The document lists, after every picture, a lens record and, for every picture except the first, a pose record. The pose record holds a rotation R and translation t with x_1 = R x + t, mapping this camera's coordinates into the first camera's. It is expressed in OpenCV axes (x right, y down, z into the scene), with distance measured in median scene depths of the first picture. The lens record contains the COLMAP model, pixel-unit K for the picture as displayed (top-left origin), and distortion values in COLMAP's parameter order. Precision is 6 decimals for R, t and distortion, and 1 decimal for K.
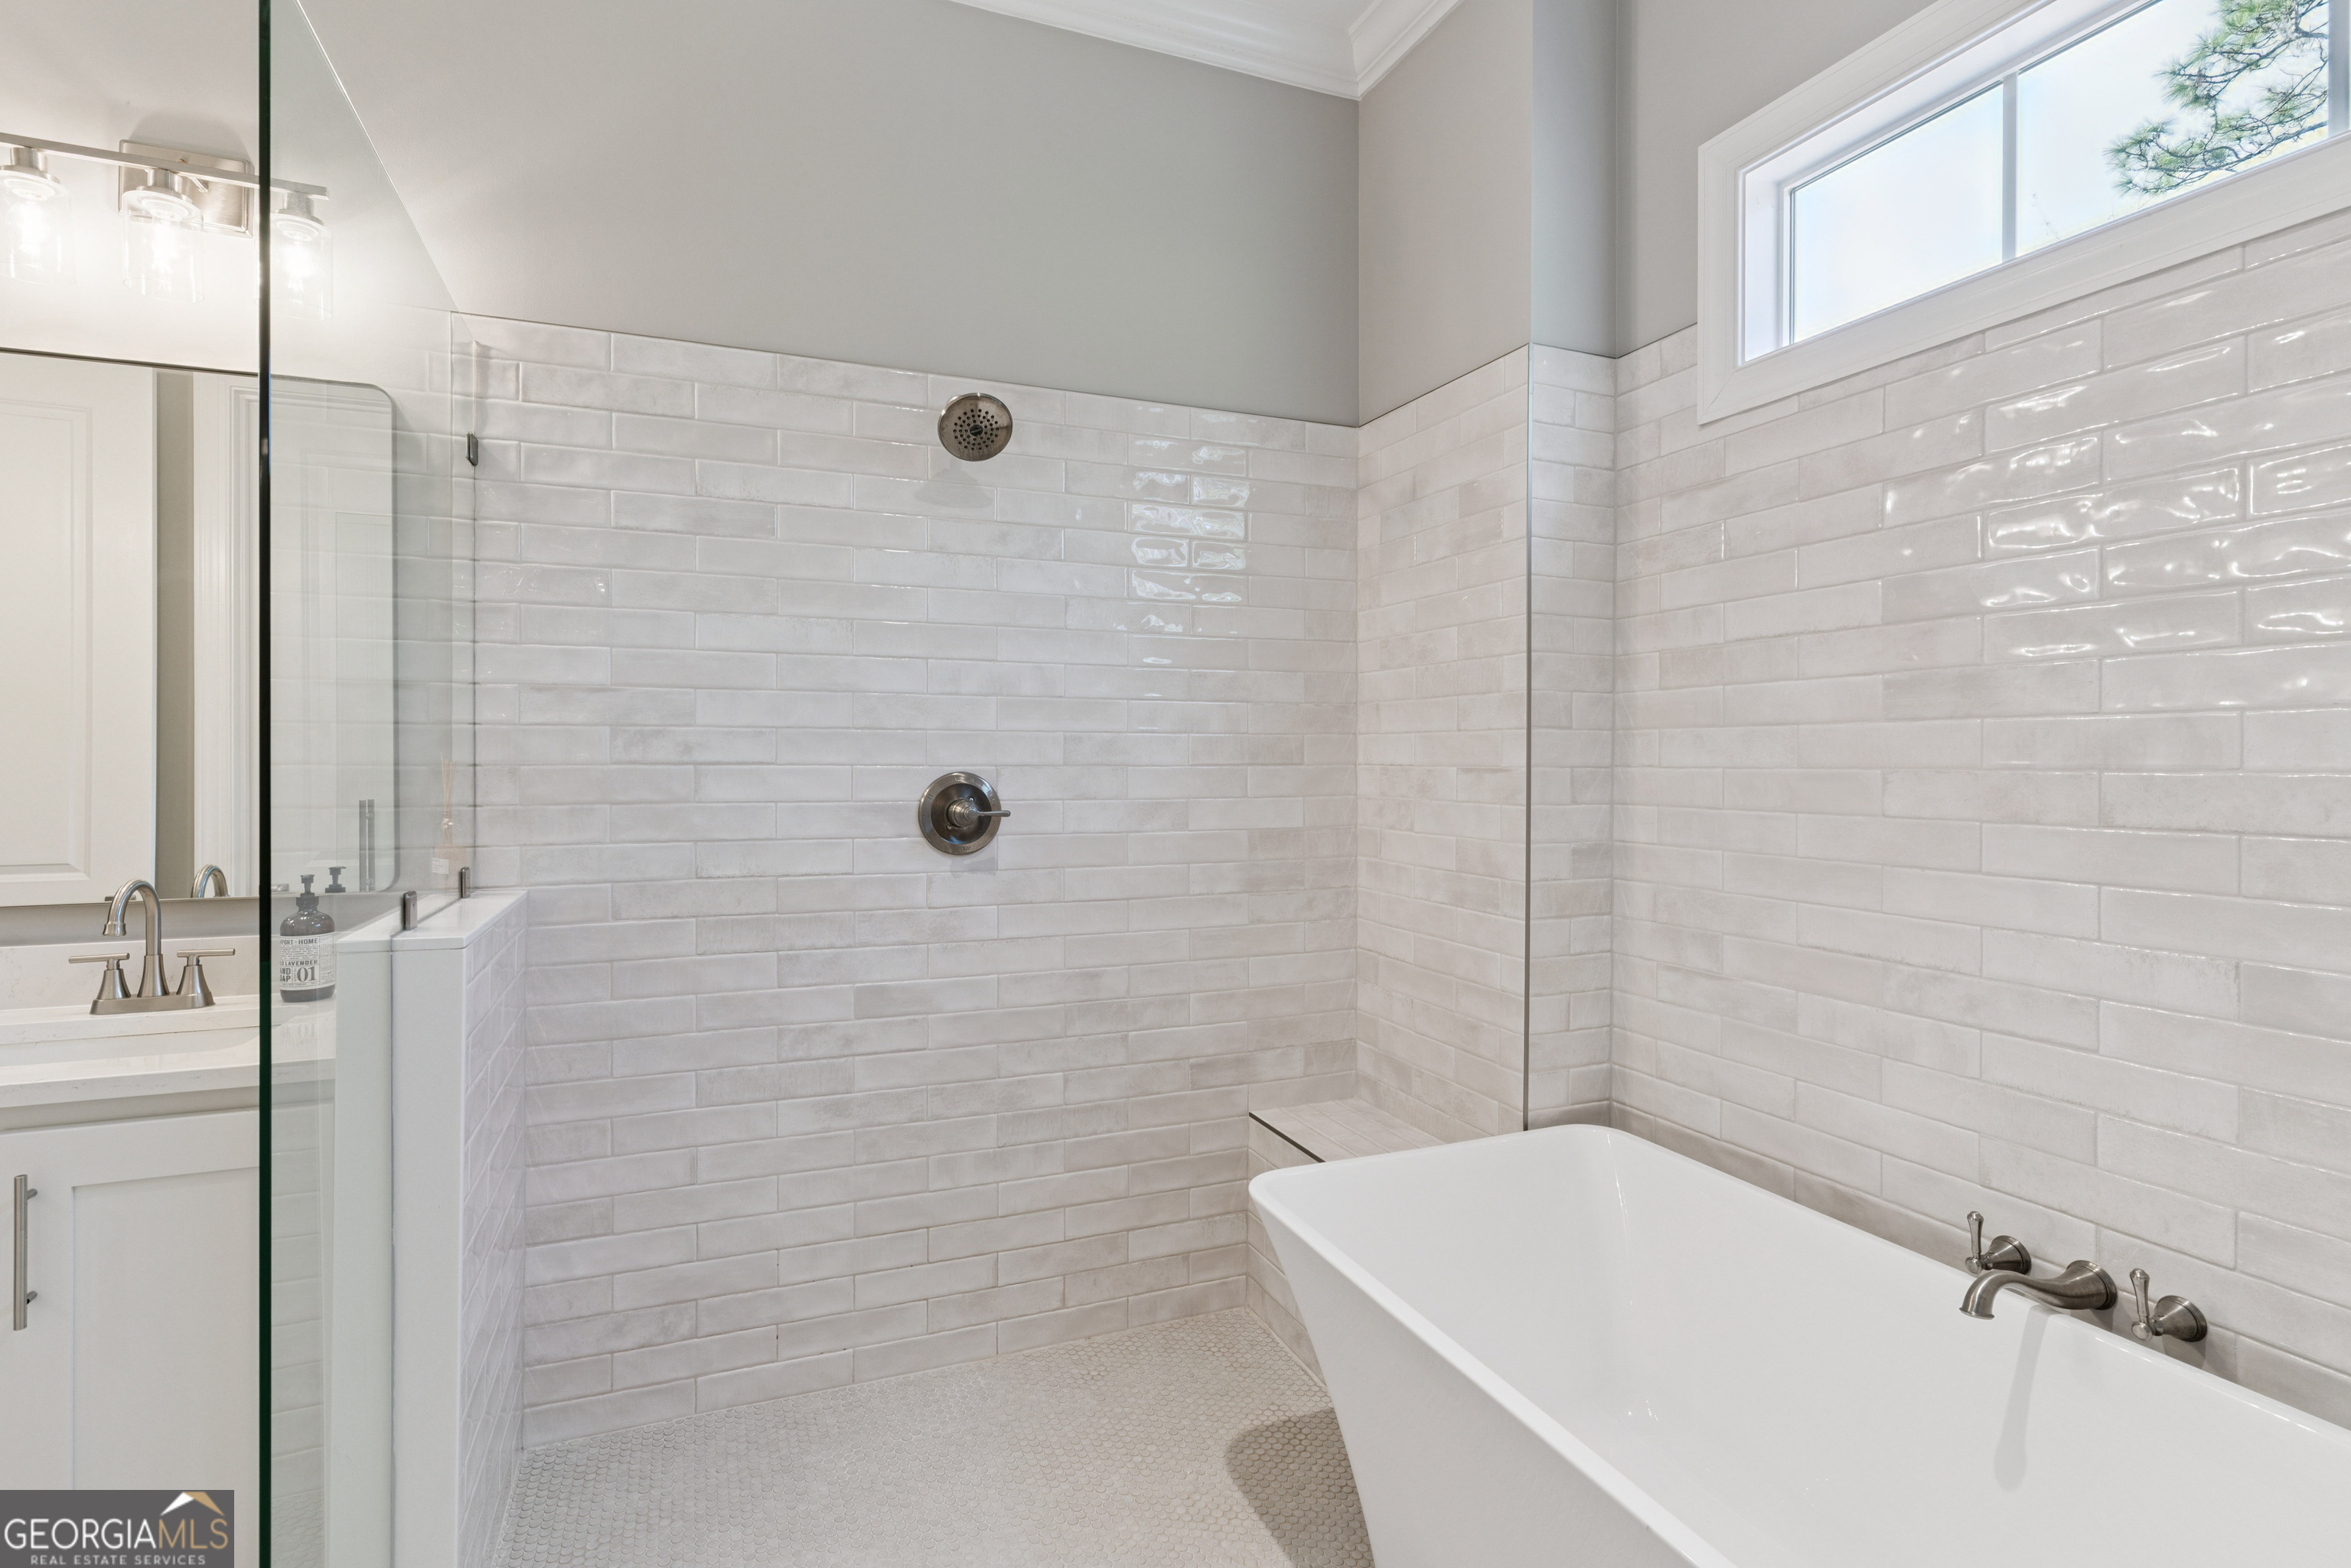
lens RADIAL K [[1164.0, 0, 1175.5], [0, 1164.0, 784.0], [0, 0, 1]] dist [0.001513, 0.000366]
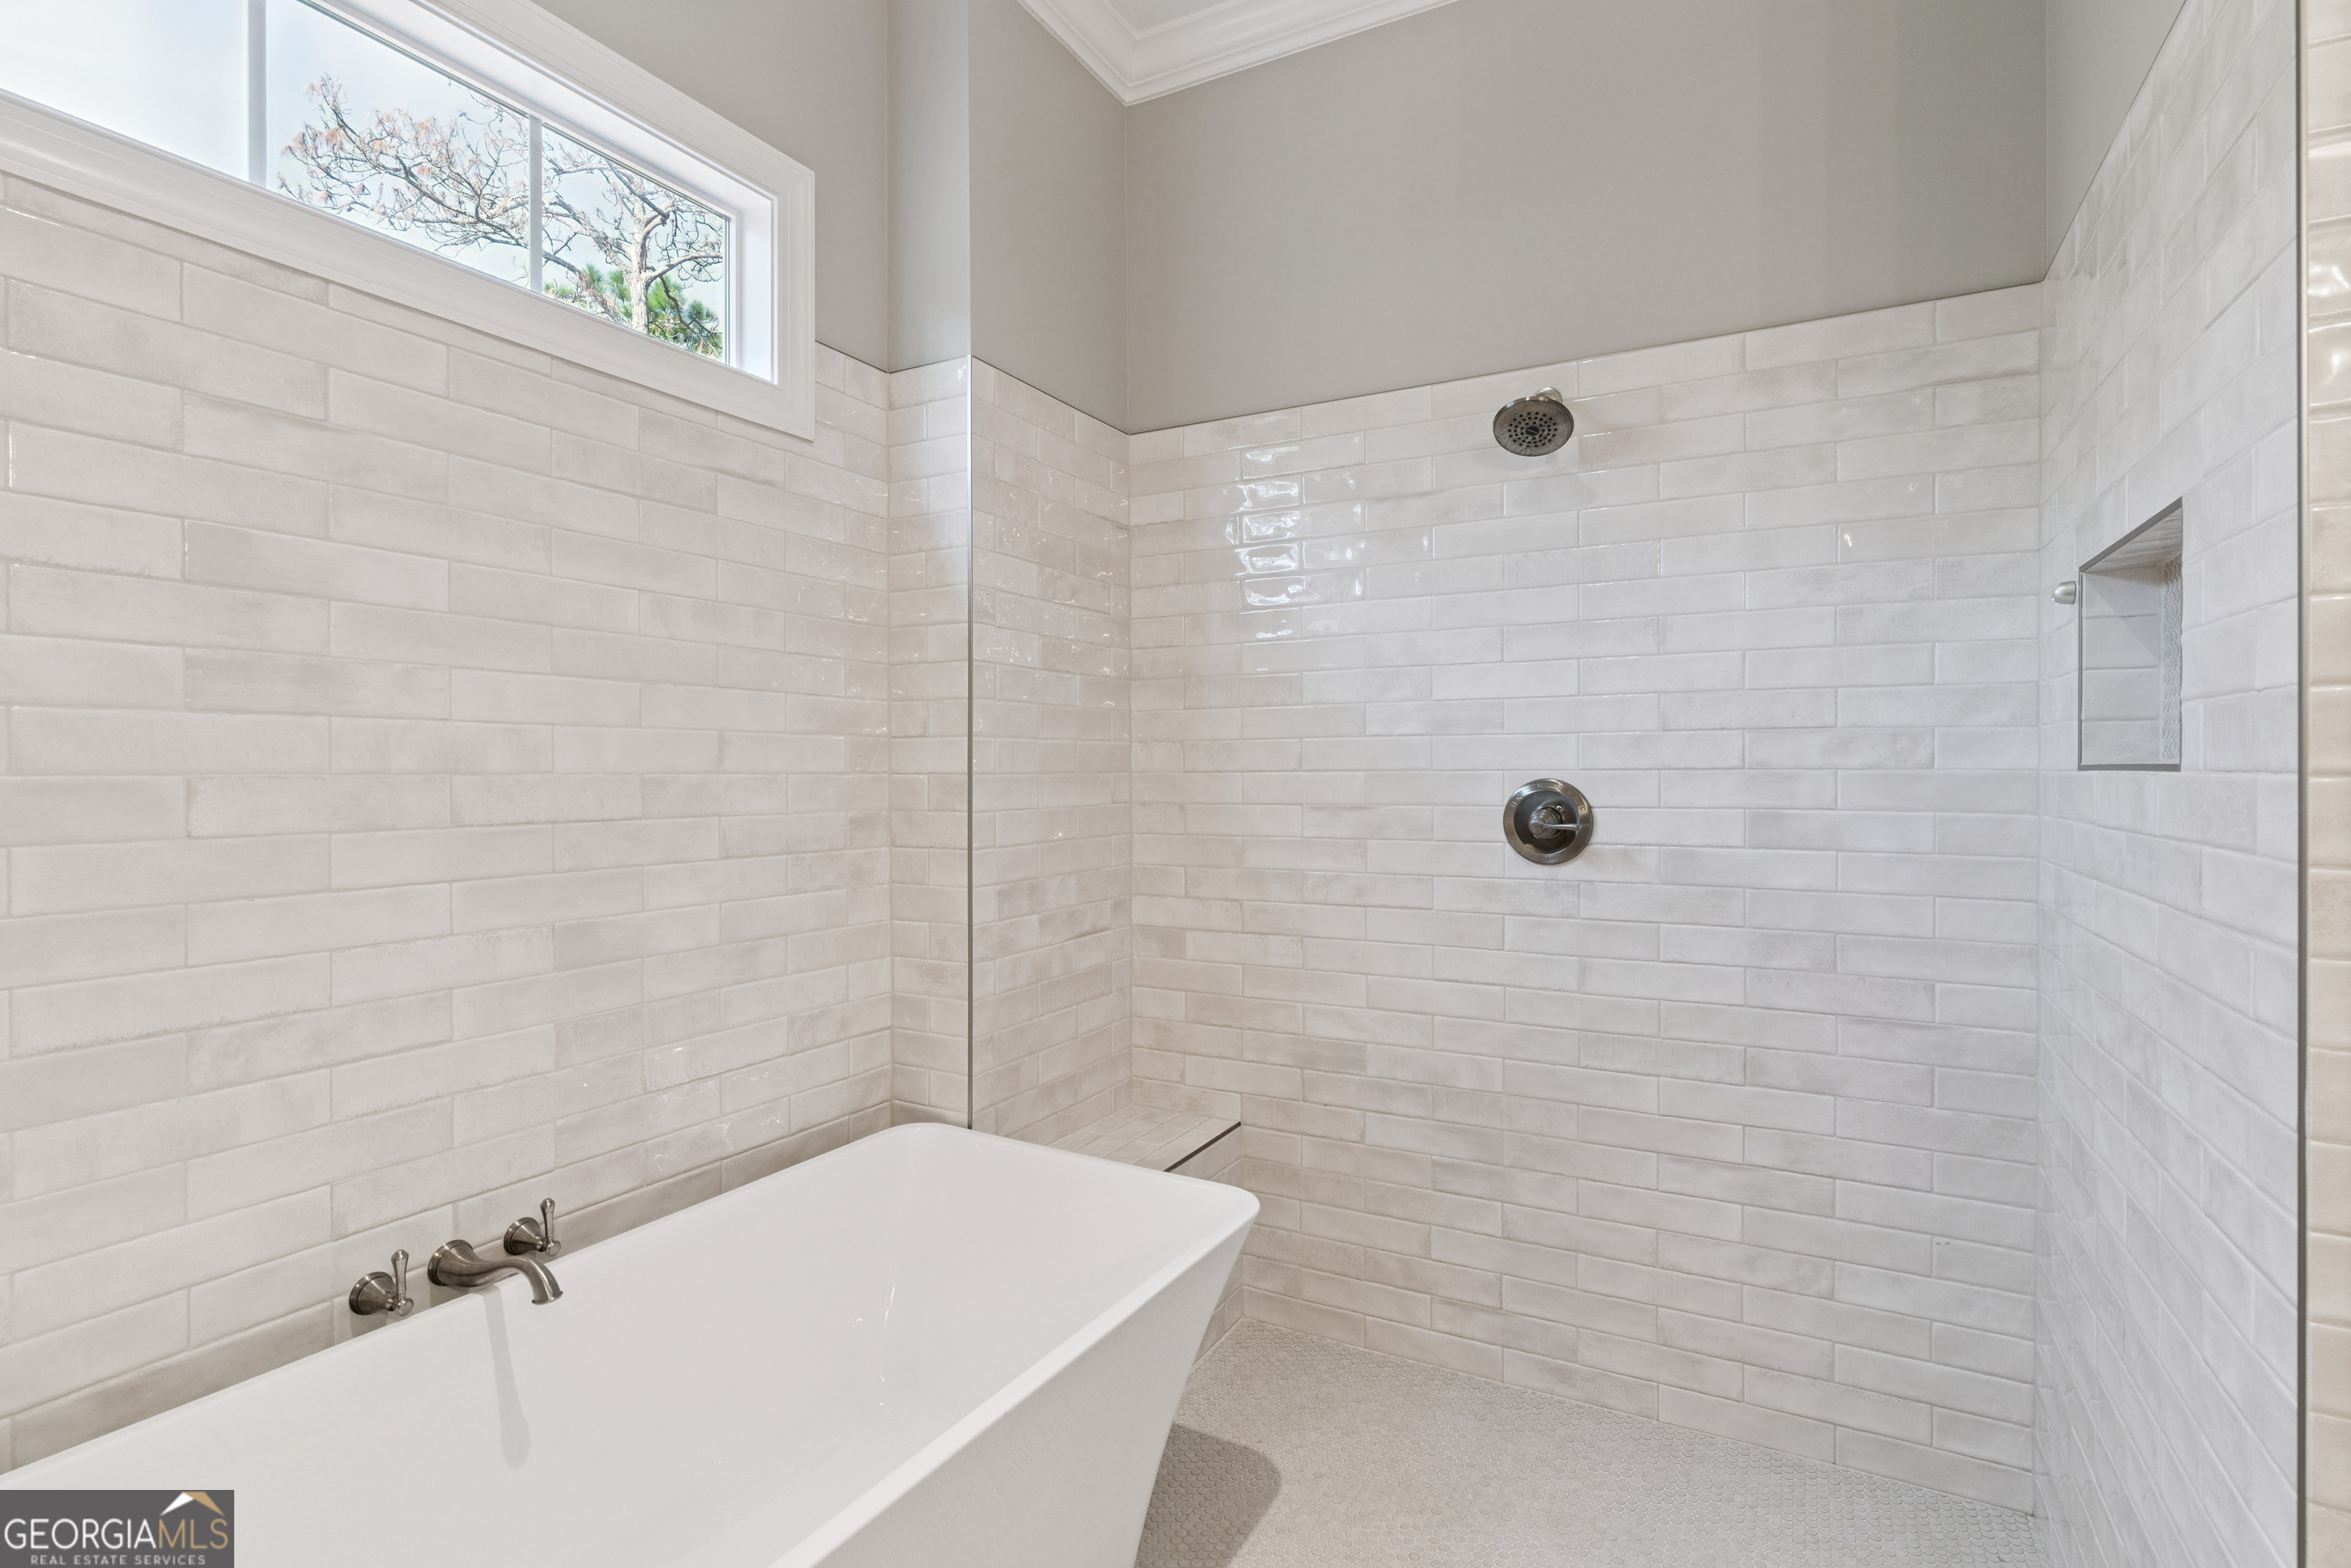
lens RADIAL K [[1164.0, 0, 1175.5], [0, 1164.0, 784.0], [0, 0, 1]] dist [0.001513, 0.000366]
pose [[-0.646485, -0.014098, 0.762796, -0.409354], [0.010373, 0.999574, 0.027265, -0.023061], [-0.762856, 0.025539, -0.646064, 1.098046]]
